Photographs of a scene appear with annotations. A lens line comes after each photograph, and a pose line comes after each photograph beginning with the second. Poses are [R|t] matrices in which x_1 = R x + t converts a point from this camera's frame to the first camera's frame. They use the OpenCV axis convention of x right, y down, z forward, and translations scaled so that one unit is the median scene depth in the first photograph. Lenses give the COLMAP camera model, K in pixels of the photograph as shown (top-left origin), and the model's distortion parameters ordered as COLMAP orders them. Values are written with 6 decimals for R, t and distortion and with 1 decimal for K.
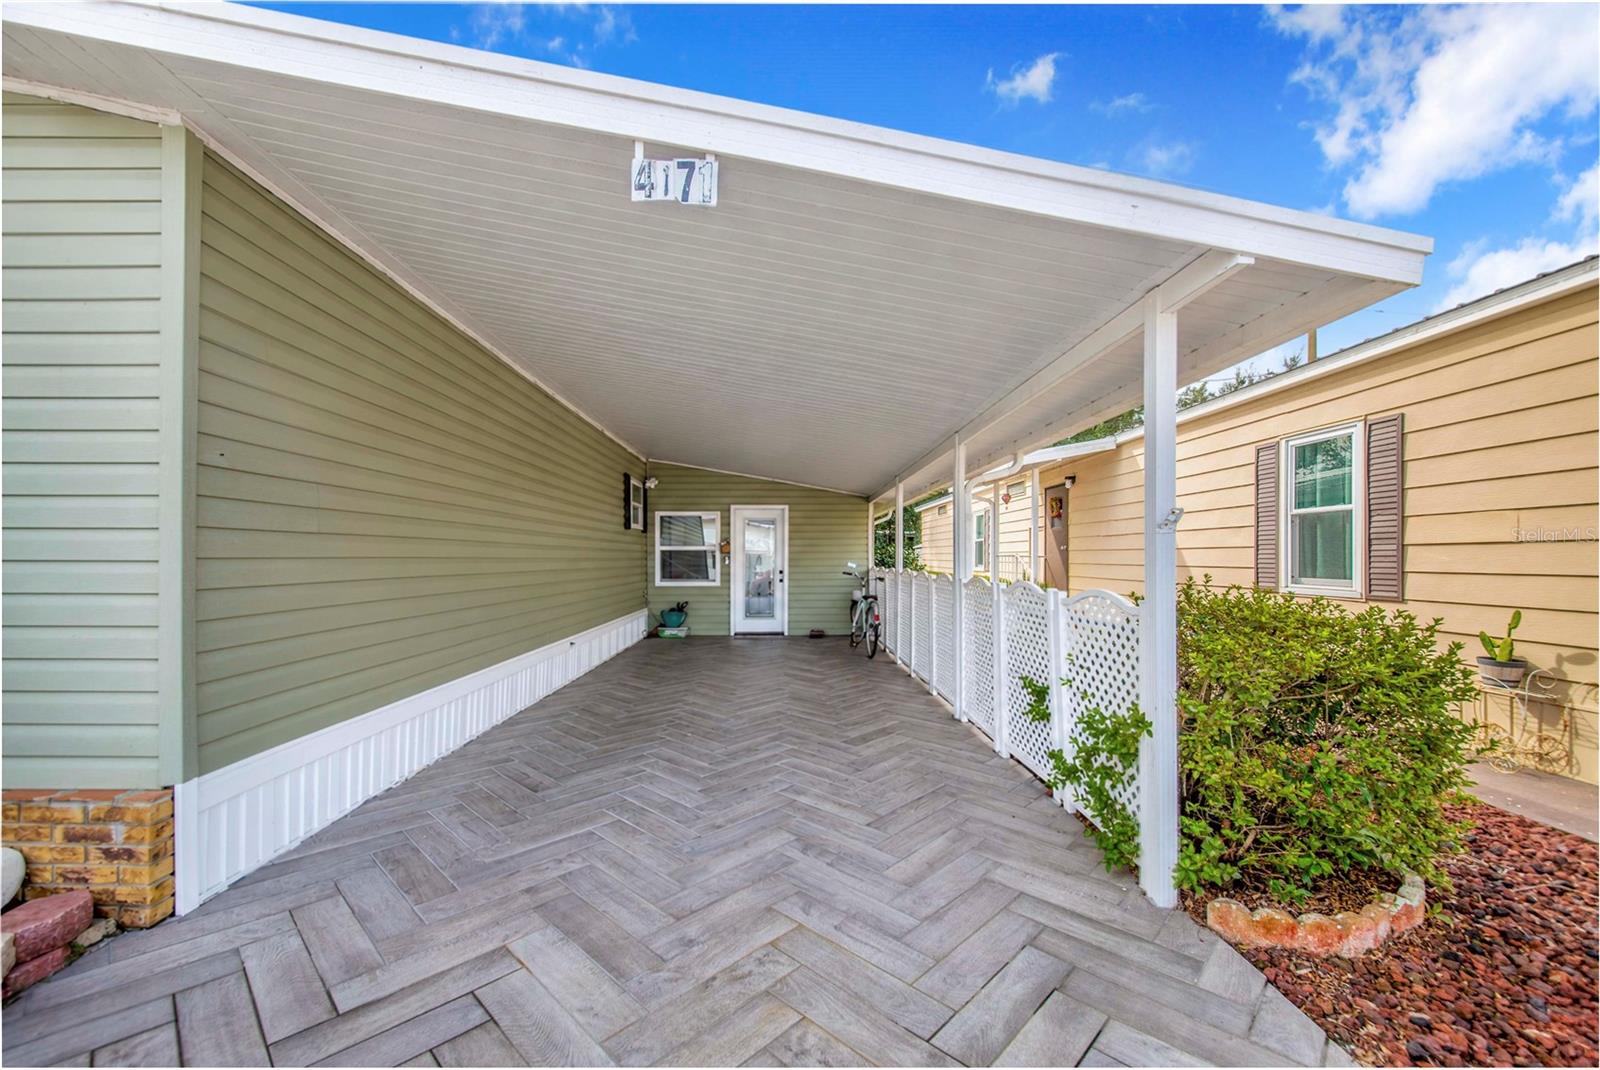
lens RADIAL K [[627.3, 0, 827.2], [0, 627.3, 543.9], [0, 0, 1]] dist [0.031002, -0.015866]
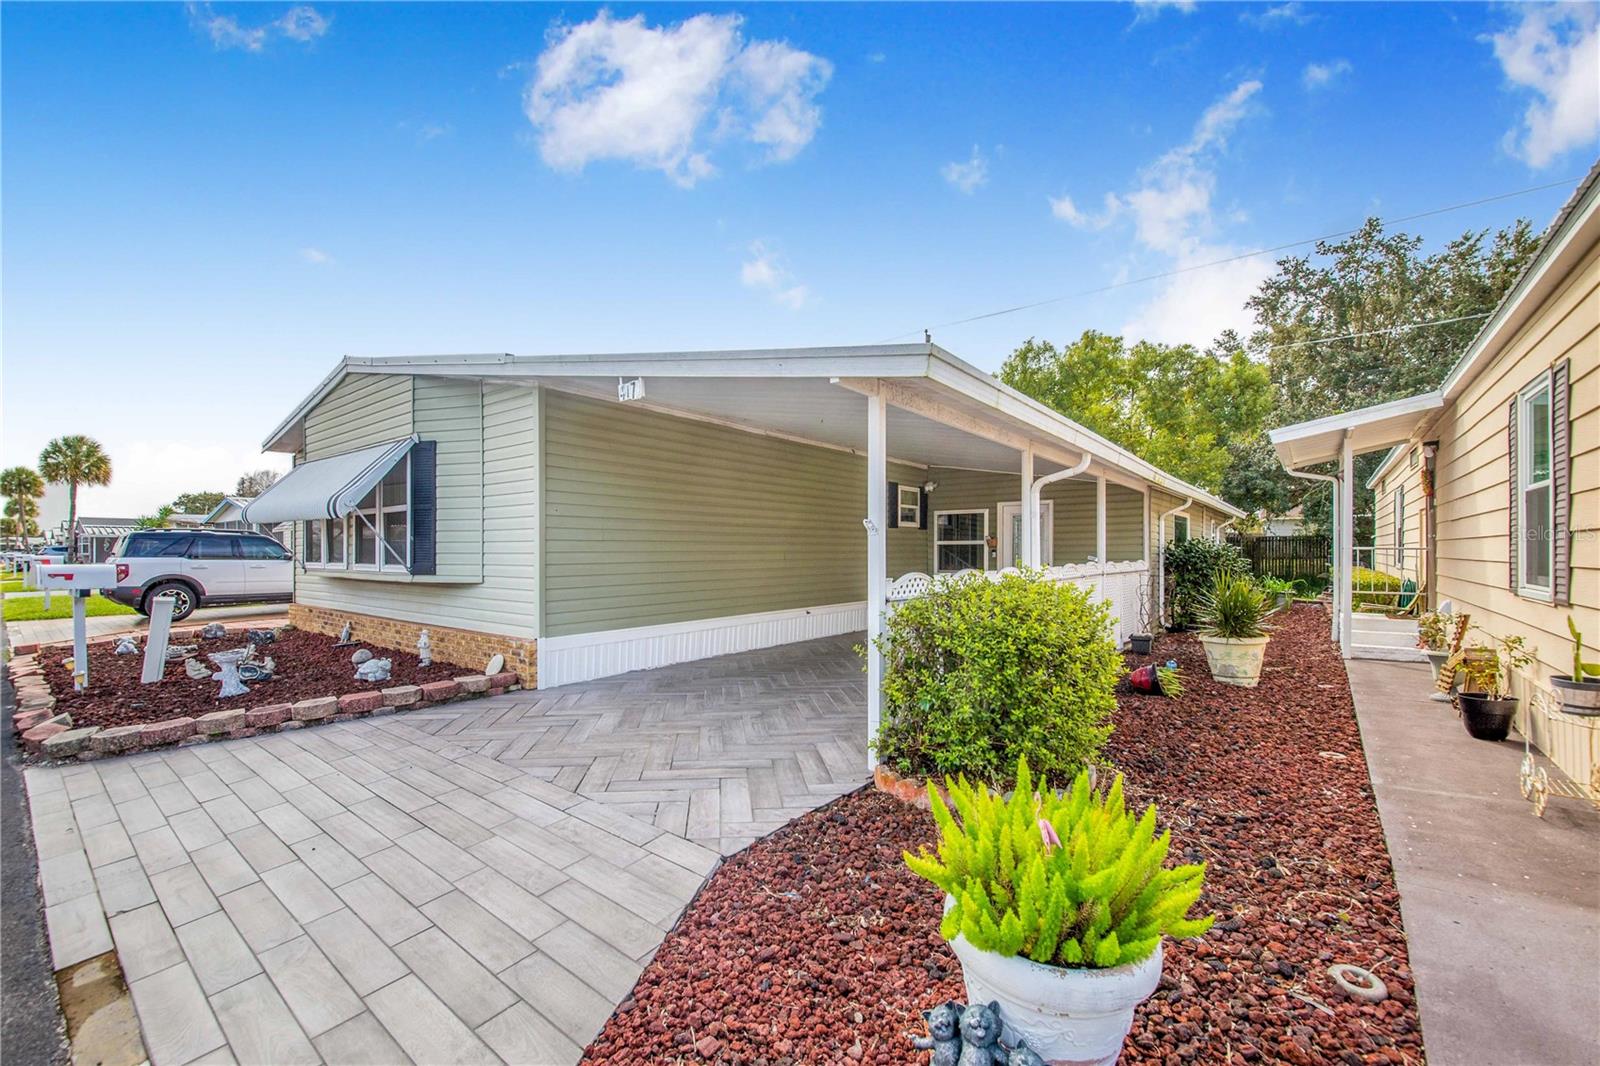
lens RADIAL K [[653.3, 0, 800.0], [0, 653.3, 533.0], [0, 0, 1]] dist [0.034826, -0.018073]
pose [[0.776780, -0.020406, -0.629441, 1.484453], [0.016265, 0.999792, -0.012341, -0.006773], [0.629562, -0.000652, 0.776950, -0.411440]]
